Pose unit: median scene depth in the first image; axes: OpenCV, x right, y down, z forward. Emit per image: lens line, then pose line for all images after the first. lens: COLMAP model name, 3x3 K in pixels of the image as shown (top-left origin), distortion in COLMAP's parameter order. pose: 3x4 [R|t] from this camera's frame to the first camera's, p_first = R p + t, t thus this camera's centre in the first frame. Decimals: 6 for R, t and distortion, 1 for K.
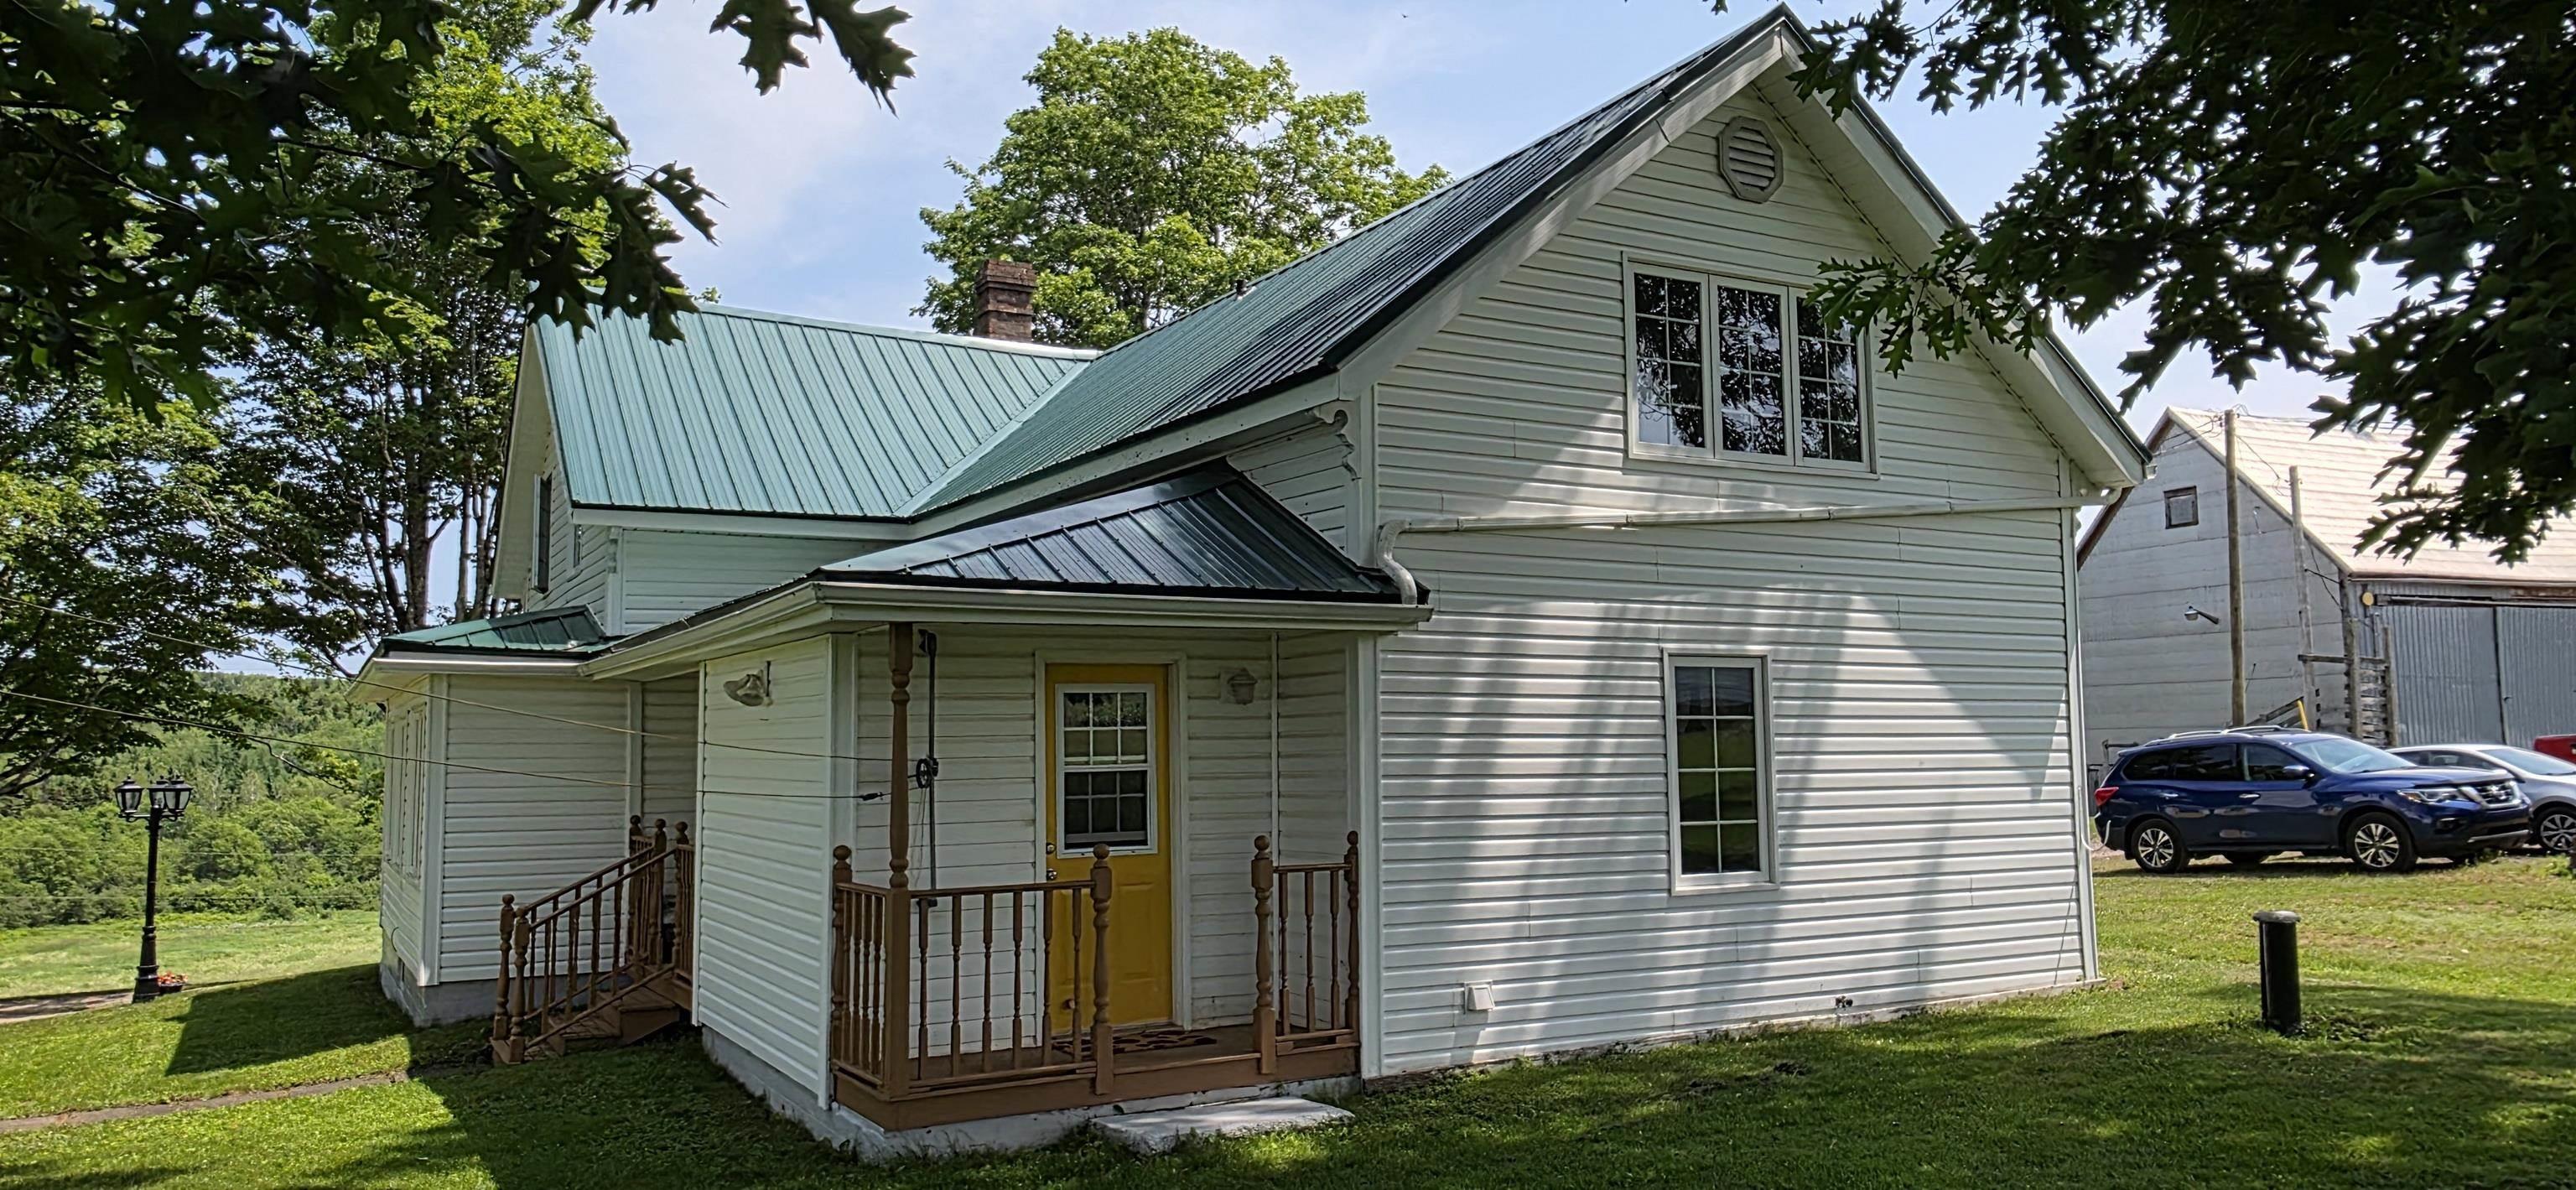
lens RADIAL K [[1762.5, 0, 1299.1], [0, 1762.5, 593.8], [0, 0, 1]] dist [0.009455, 0.000004]
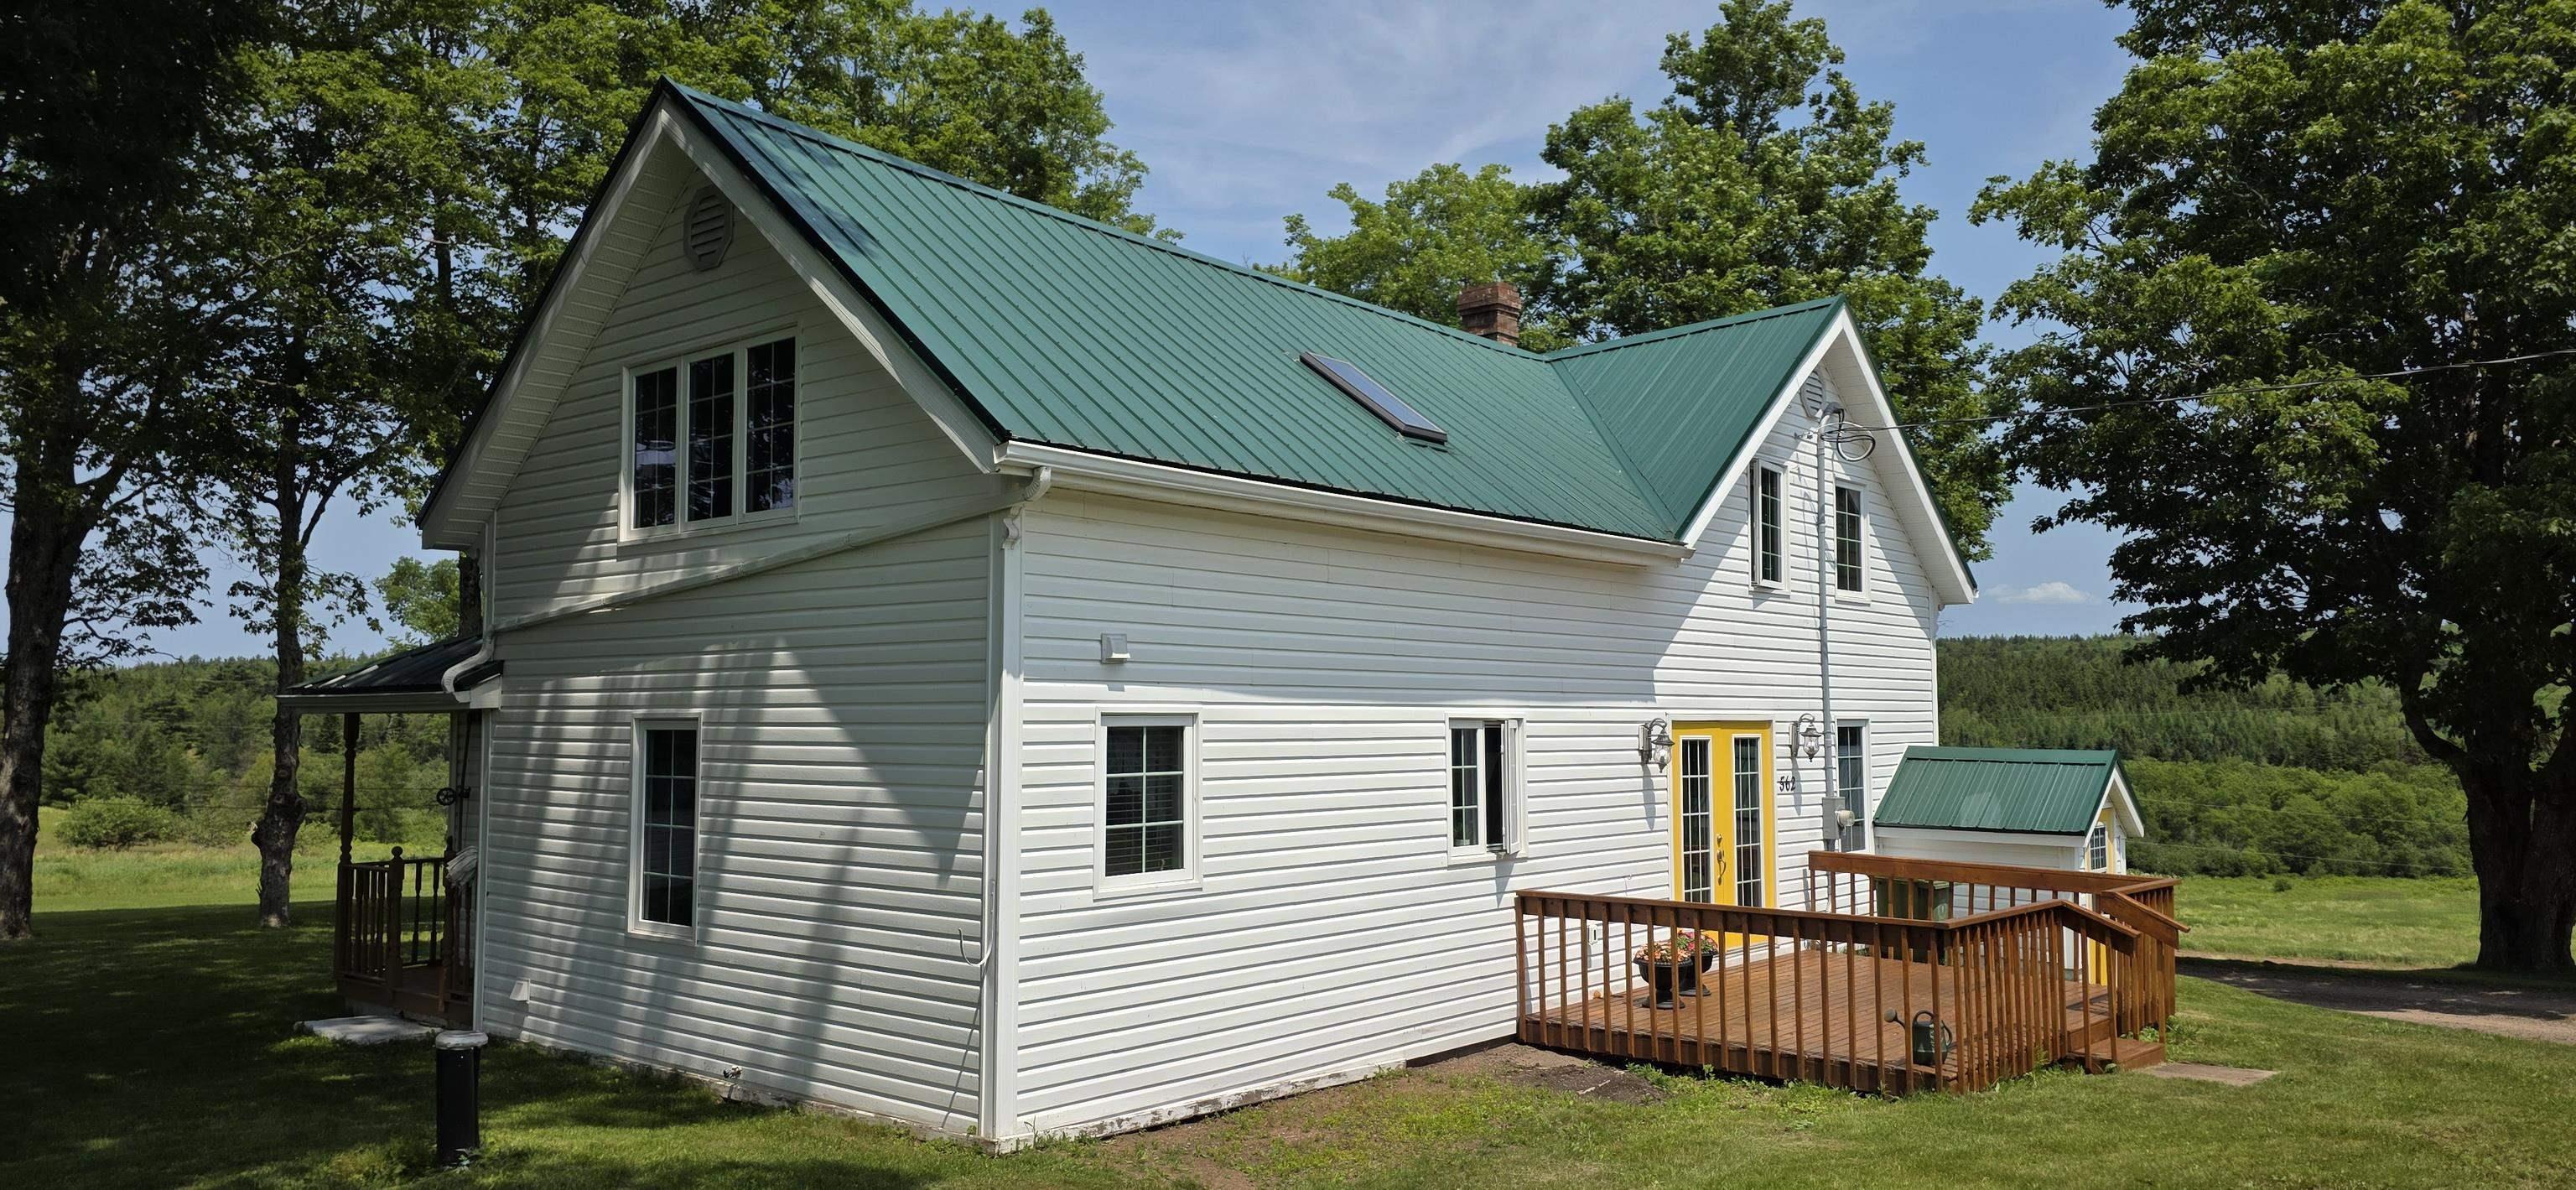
lens RADIAL K [[1762.5, 0, 1301.6], [0, 1762.5, 593.9], [0, 0, 1]] dist [0.009455, 0.000004]
pose [[0.348137, -0.058209, -0.935635, 1.291898], [0.081895, 0.996143, -0.031501, 0.023412], [0.933860, -0.065657, 0.351561, 0.930691]]
